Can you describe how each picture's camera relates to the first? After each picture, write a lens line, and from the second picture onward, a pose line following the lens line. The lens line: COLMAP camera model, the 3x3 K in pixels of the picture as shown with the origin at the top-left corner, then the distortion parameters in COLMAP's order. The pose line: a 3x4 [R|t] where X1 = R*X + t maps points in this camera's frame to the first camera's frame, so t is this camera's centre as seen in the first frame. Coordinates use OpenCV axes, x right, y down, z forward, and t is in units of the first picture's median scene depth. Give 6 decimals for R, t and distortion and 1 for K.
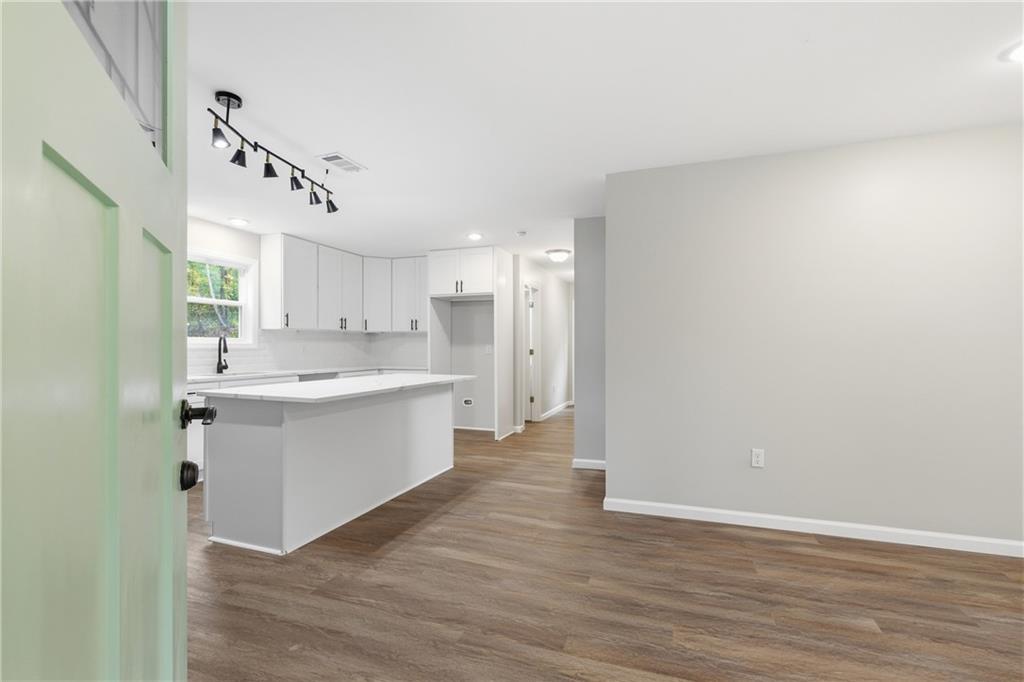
lens RADIAL K [[463.8, 0, 514.5], [0, 463.8, 343.4], [0, 0, 1]] dist [-0.003753, 0.000649]
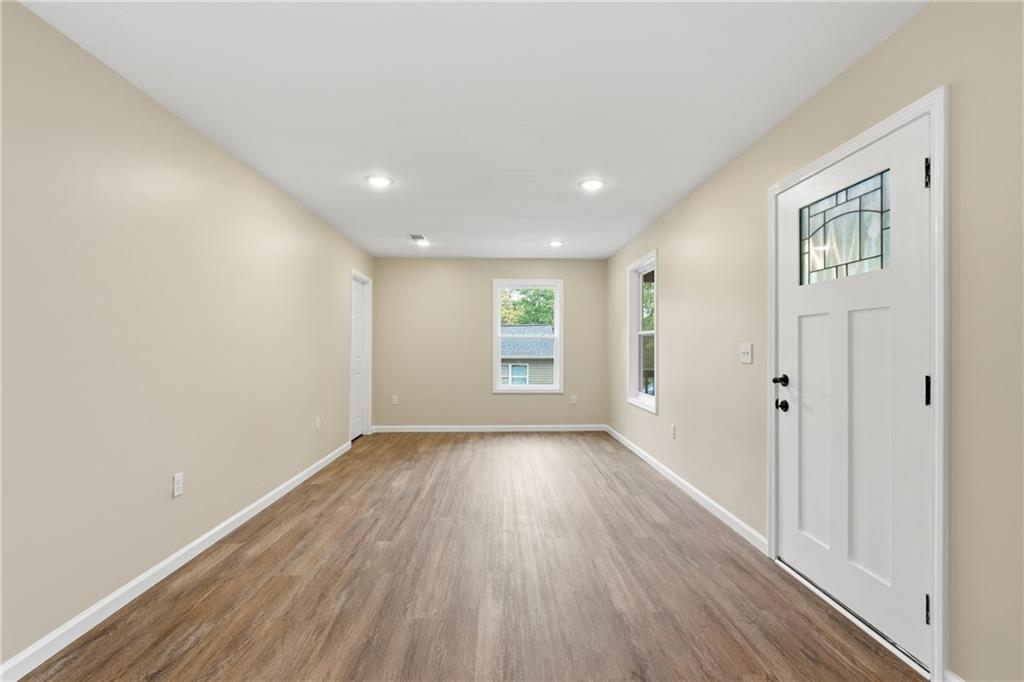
lens RADIAL K [[463.8, 0, 512.8], [0, 463.8, 344.3], [0, 0, 1]] dist [-0.003753, 0.000649]
pose [[-0.369771, 0.005791, 0.929105, -0.600252], [-0.006818, 0.999937, -0.008946, 0.001032], [-0.929098, -0.009642, -0.369709, 0.977852]]
